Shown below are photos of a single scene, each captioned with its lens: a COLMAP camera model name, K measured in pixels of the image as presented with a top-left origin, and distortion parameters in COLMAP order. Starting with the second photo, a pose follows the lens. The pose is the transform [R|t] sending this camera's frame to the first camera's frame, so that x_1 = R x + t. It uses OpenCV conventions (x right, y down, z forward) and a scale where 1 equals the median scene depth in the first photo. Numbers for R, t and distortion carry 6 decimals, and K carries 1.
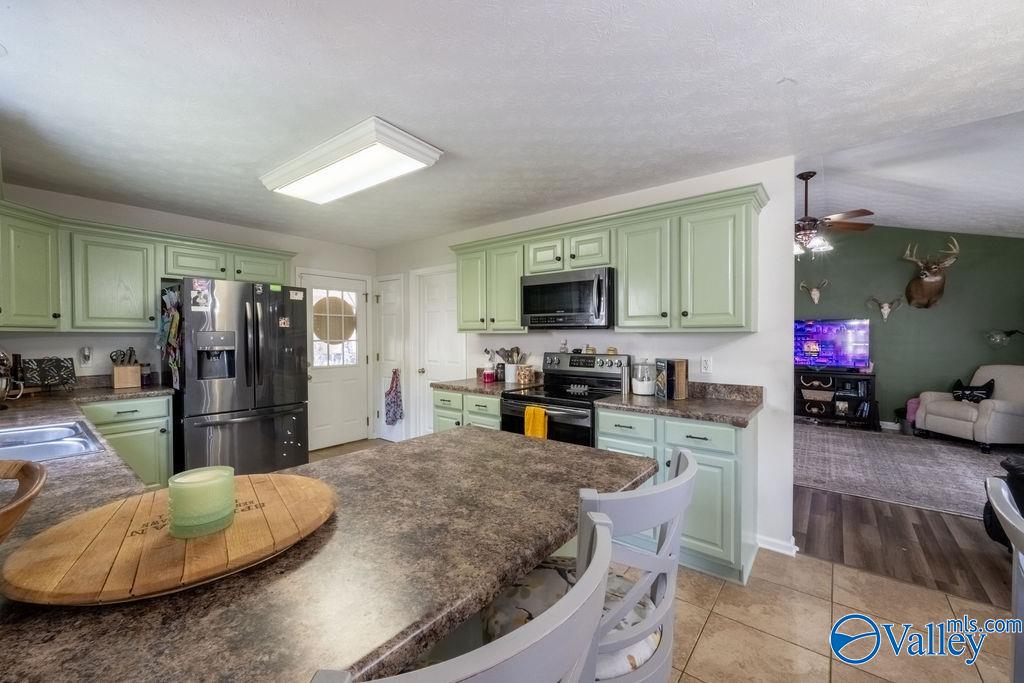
lens RADIAL K [[399.2, 0, 521.7], [0, 399.2, 338.3], [0, 0, 1]] dist [-0.005222, -0.000358]
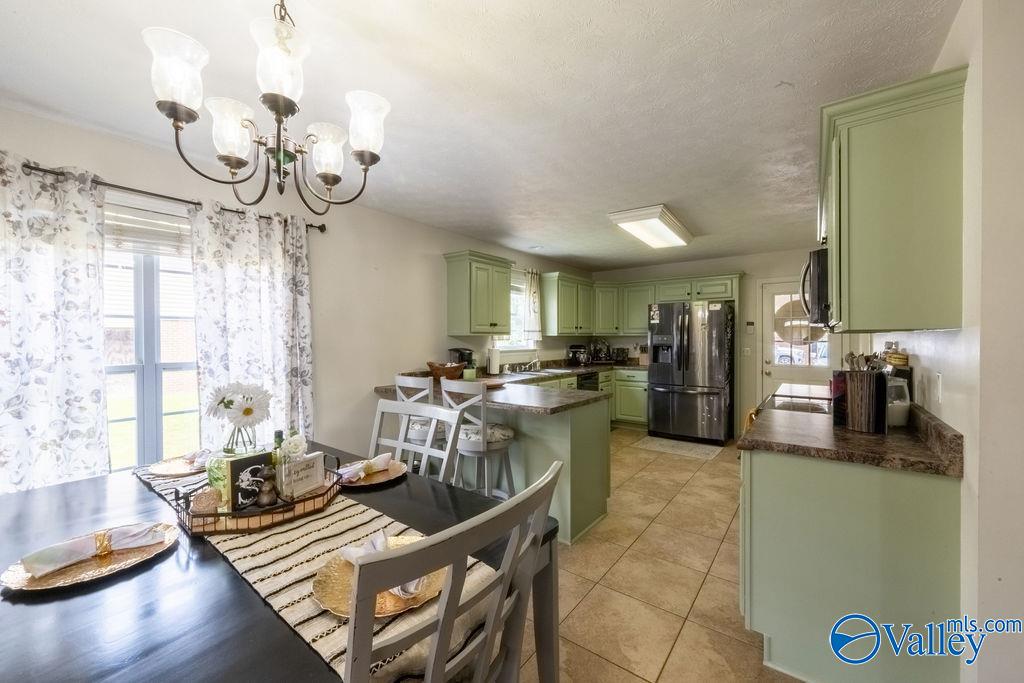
lens RADIAL K [[399.2, 0, 518.0], [0, 399.2, 344.8], [0, 0, 1]] dist [-0.005222, -0.000358]
pose [[0.023697, 0.016385, -0.999585, 0.531426], [0.000437, 0.999865, 0.016400, -0.001363], [0.999719, -0.000825, 0.023687, 0.209112]]
